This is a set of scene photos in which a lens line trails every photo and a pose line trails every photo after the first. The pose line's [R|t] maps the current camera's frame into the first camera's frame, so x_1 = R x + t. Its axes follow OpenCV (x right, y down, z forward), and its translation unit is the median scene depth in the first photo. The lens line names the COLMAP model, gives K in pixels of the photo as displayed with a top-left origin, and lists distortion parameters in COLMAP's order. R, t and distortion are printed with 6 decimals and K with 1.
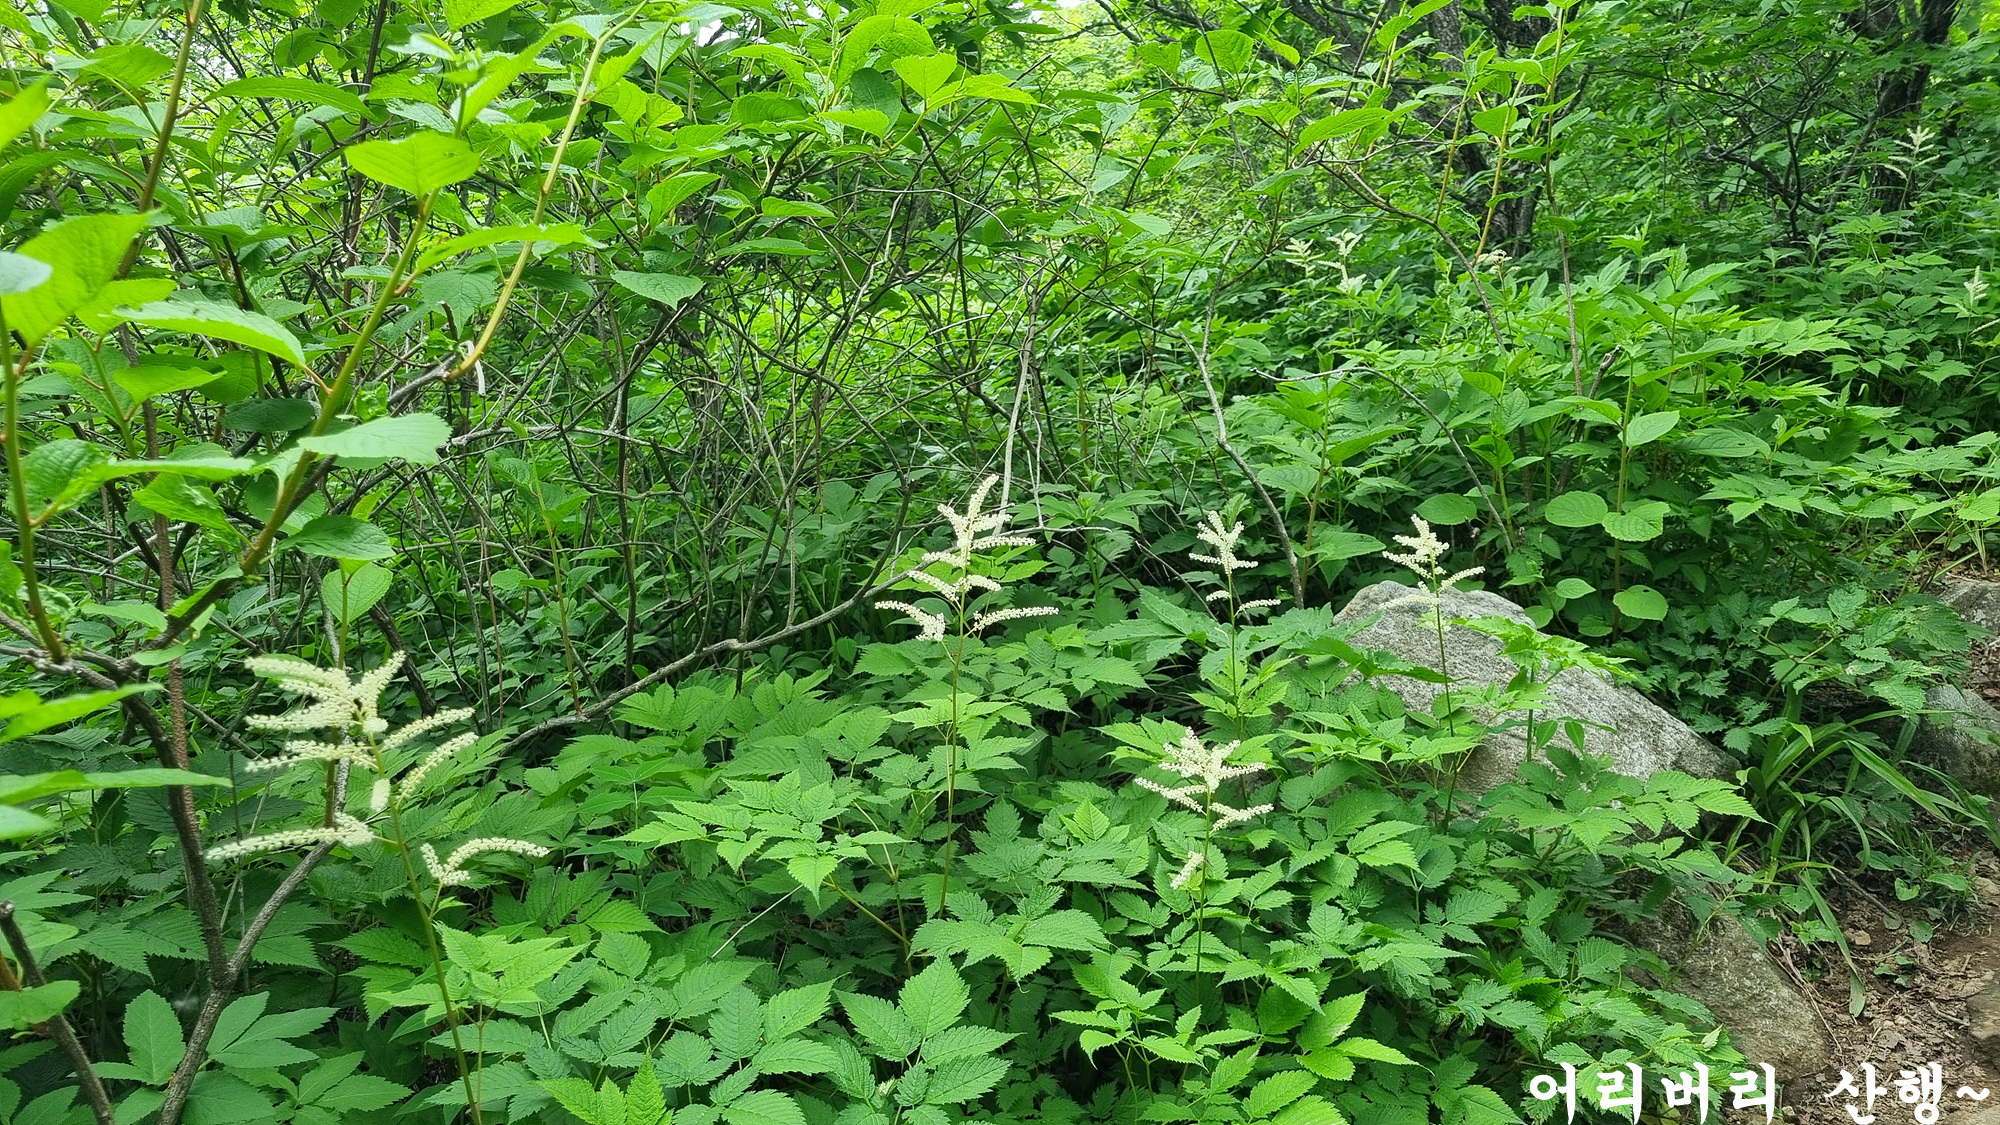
lens RADIAL K [[1459.5, 0, 990.6], [0, 1459.5, 570.0], [0, 0, 1]] dist [0.048161, -0.031634]
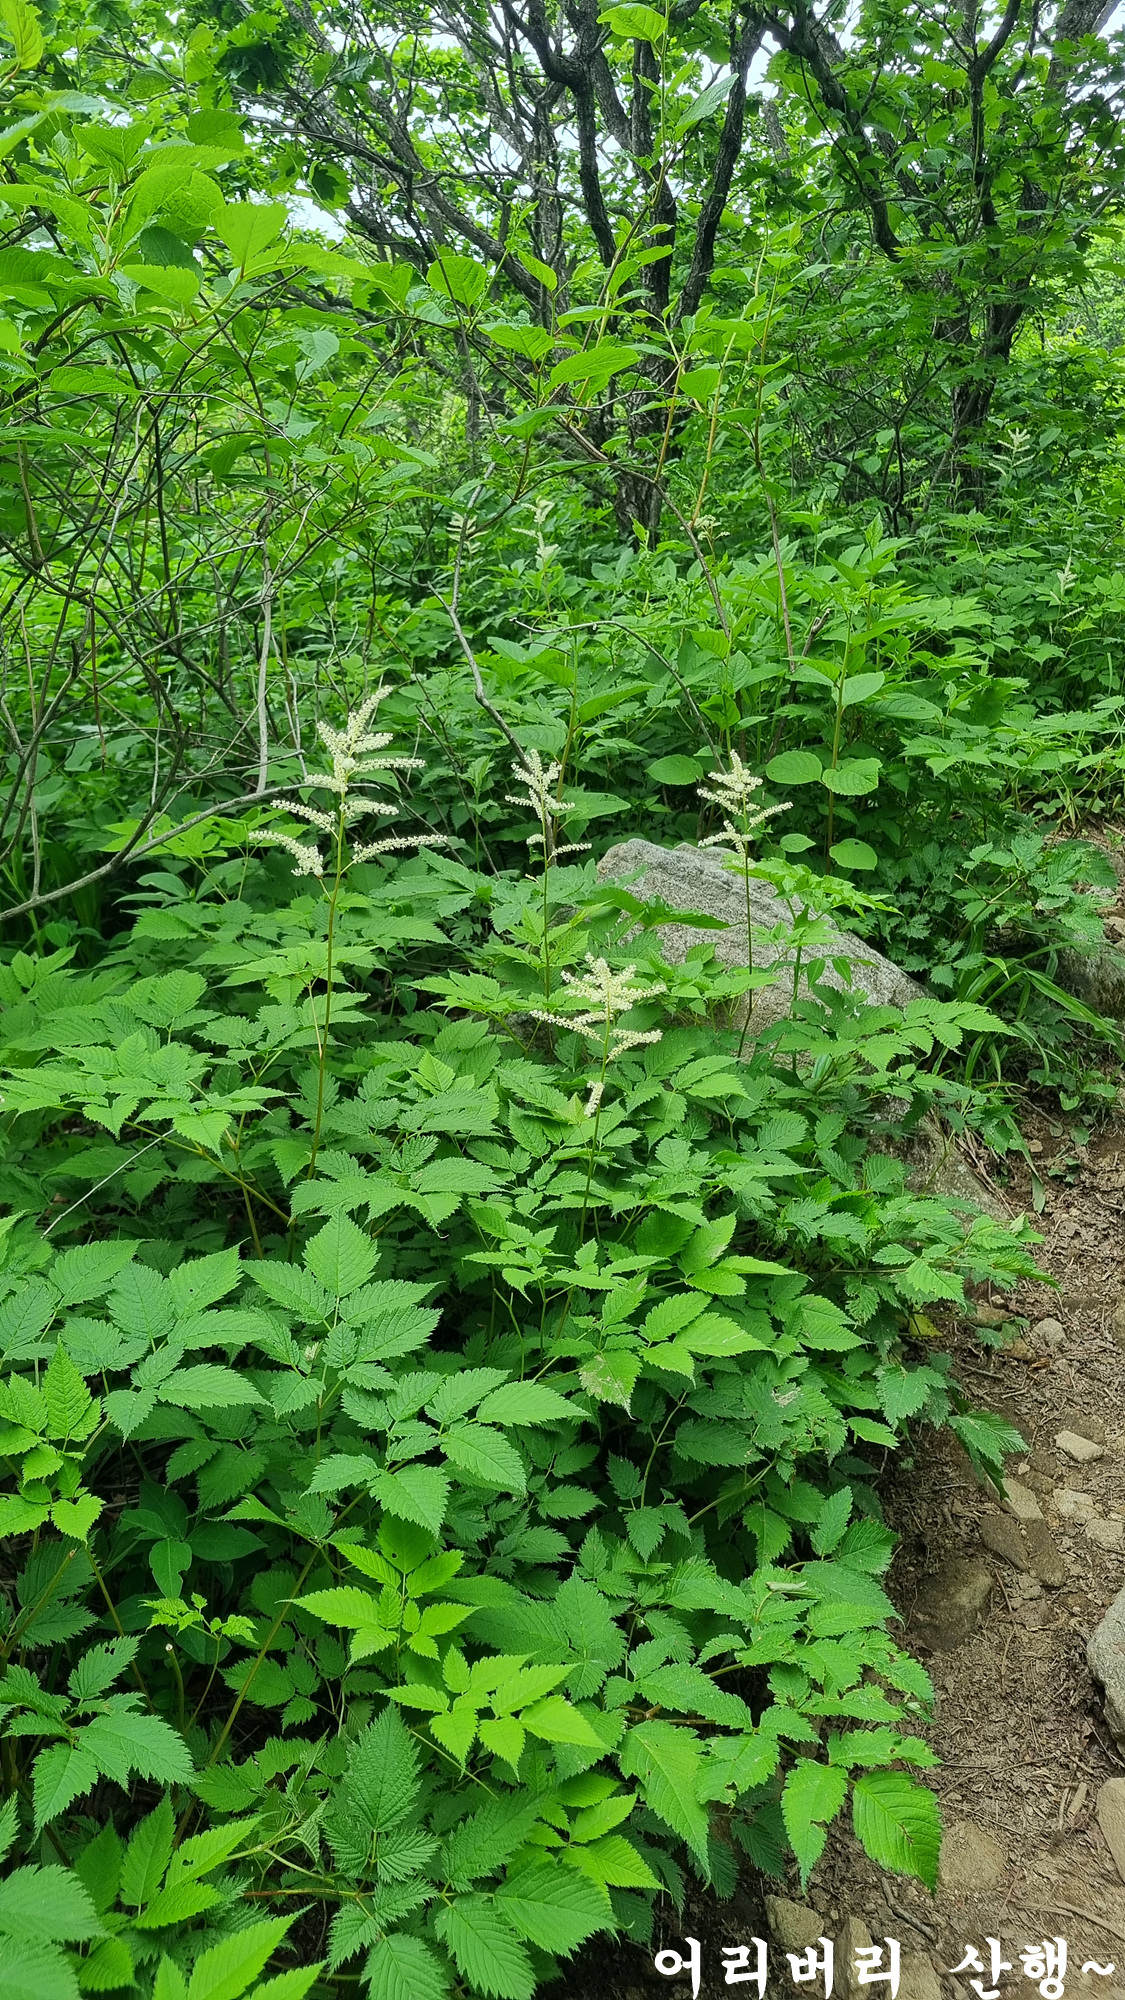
lens RADIAL K [[1459.5, 0, 513.9], [0, 1459.5, 991.3], [0, 0, 1]] dist [0.048161, -0.031634]
pose [[0.958692, -0.051406, 0.279763, -0.099783], [0.029702, 0.996249, 0.081276, 0.028564], [-0.282892, -0.069609, 0.956623, 0.050732]]
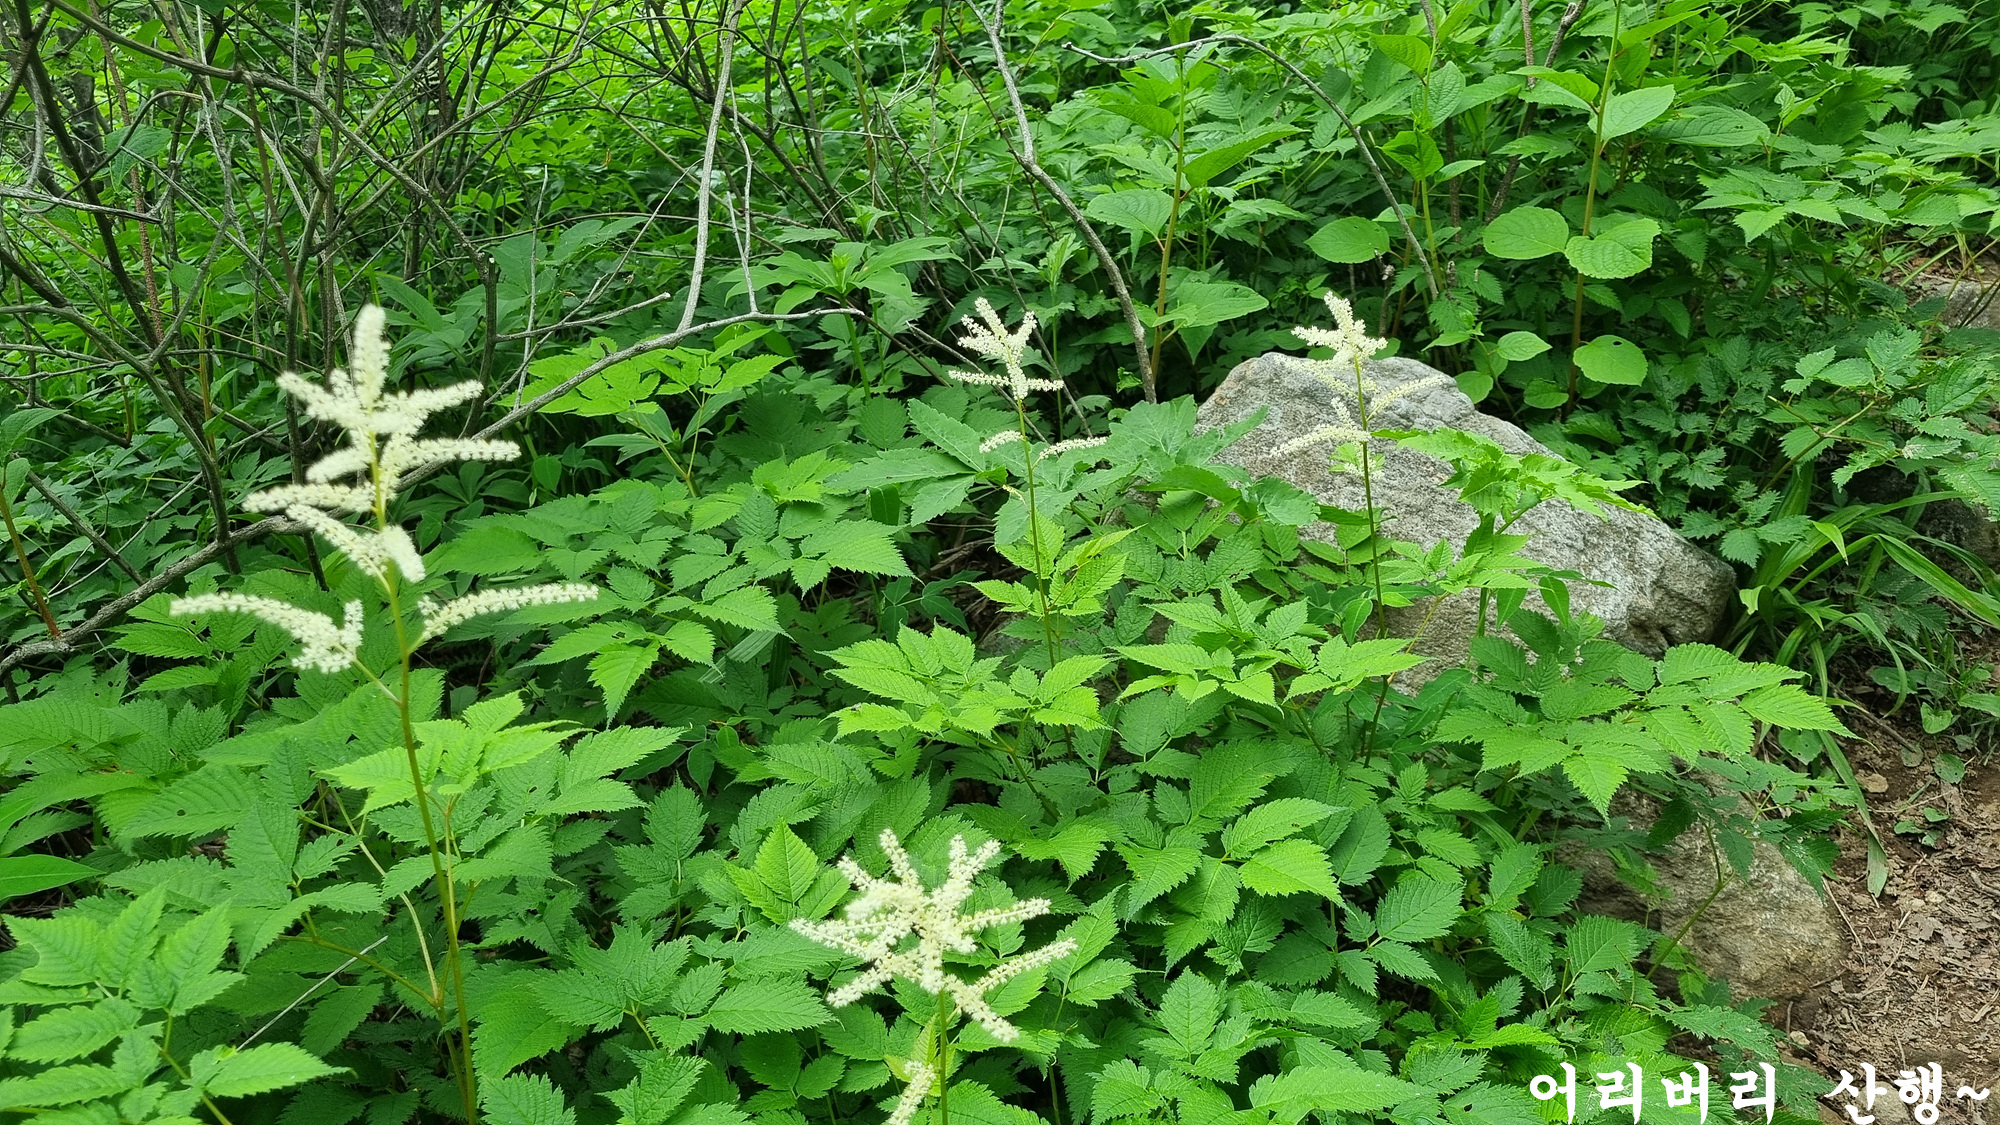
lens RADIAL K [[1459.5, 0, 990.6], [0, 1459.5, 570.0], [0, 0, 1]] dist [0.048161, -0.031634]
pose [[0.994872, -0.066972, 0.075797, 0.076401], [0.051280, 0.979910, 0.192736, -0.033887], [-0.087182, -0.187860, 0.978319, 0.305208]]
